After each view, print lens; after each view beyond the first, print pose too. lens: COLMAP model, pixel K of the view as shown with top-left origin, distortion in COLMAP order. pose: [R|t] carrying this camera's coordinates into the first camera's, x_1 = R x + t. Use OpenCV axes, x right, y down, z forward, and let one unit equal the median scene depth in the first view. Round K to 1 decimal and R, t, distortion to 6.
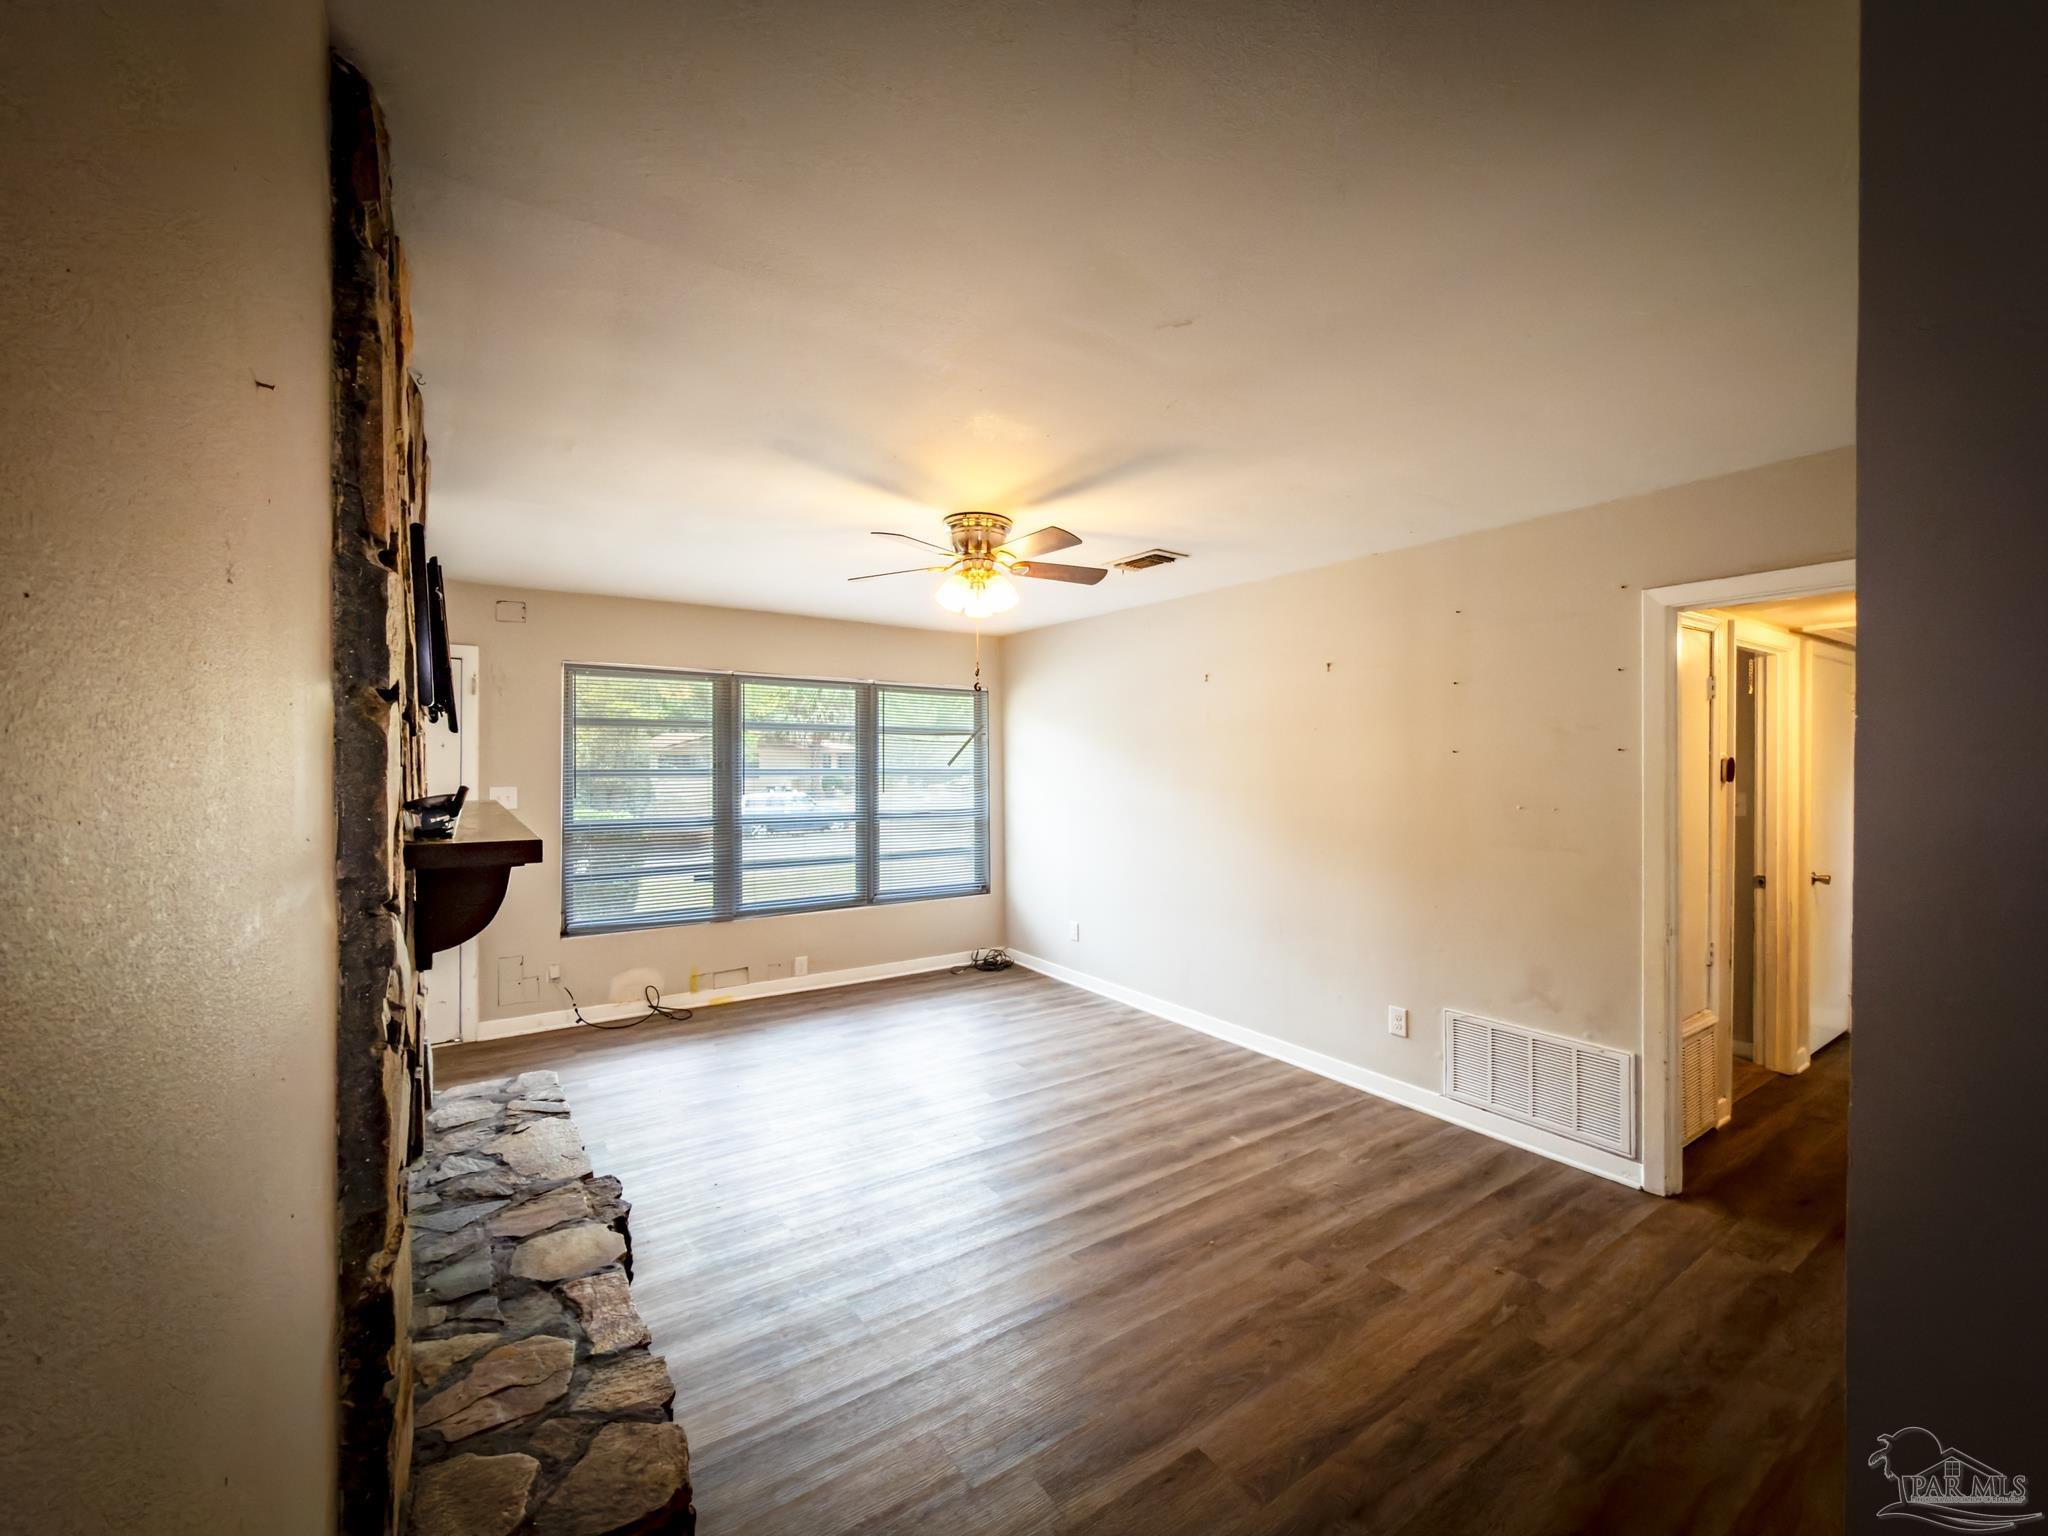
lens RADIAL K [[824.7, 0, 1024.0], [0, 824.7, 768.0], [0, 0, 1]] dist [0.000974, 0.000058]
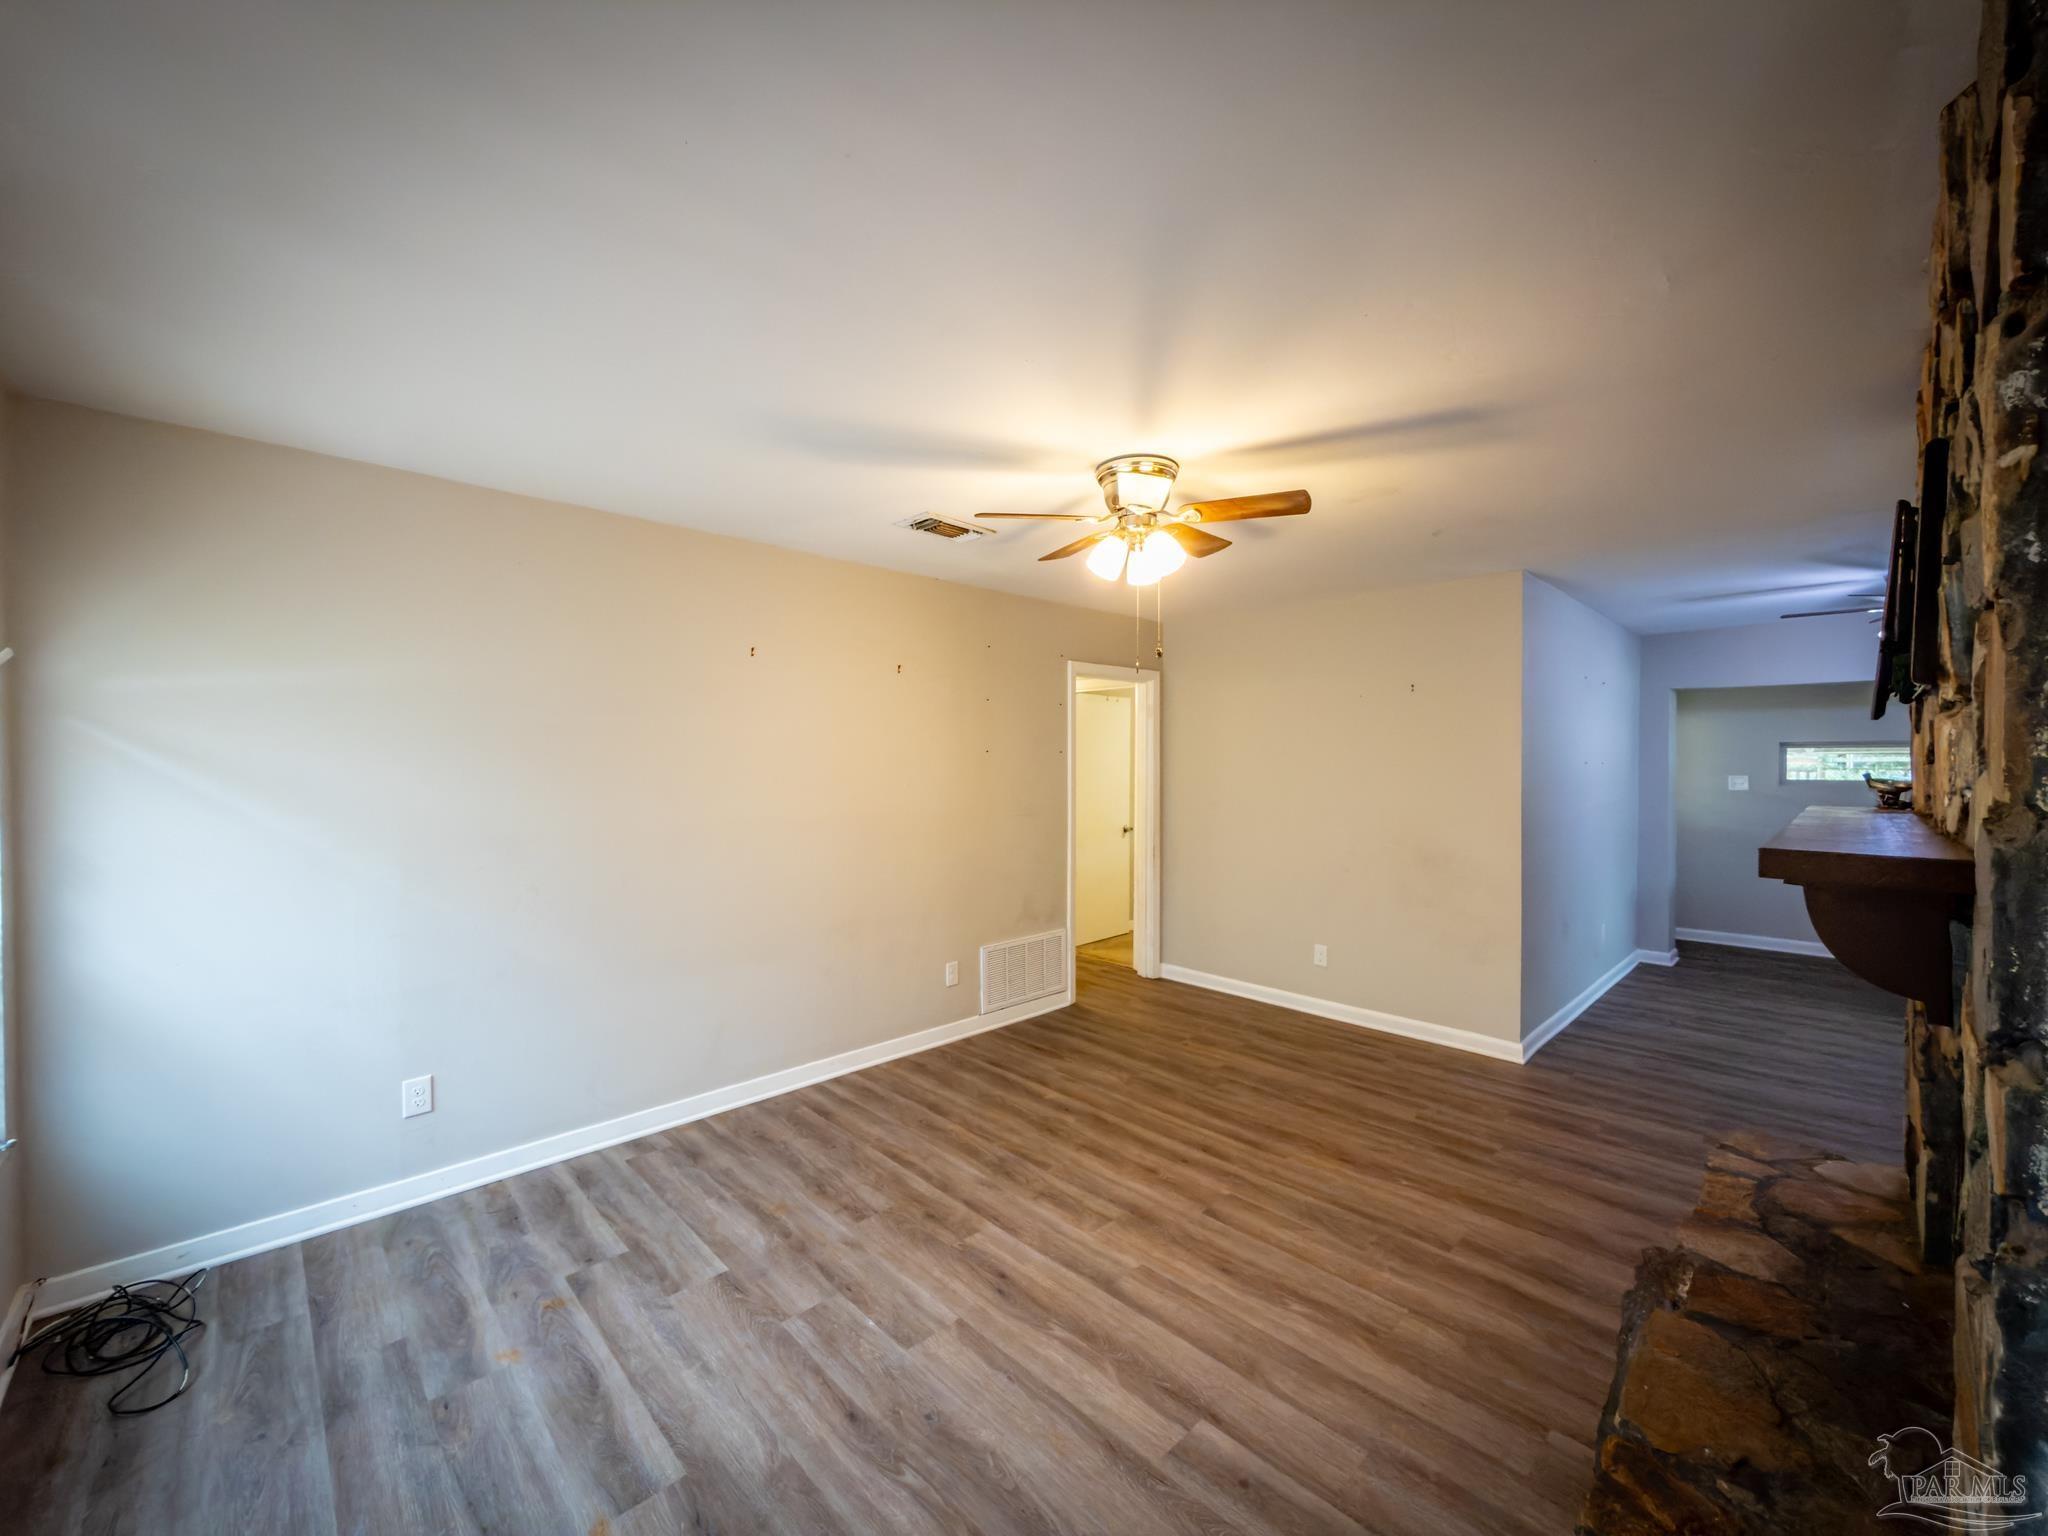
lens RADIAL K [[824.7, 0, 1024.0], [0, 824.7, 768.0], [0, 0, 1]] dist [0.000974, 0.000058]
pose [[-0.163817, -0.013563, 0.986397, -0.748737], [0.007630, 0.999858, 0.015015, -0.012777], [-0.986461, 0.009986, -0.163691, 1.082616]]
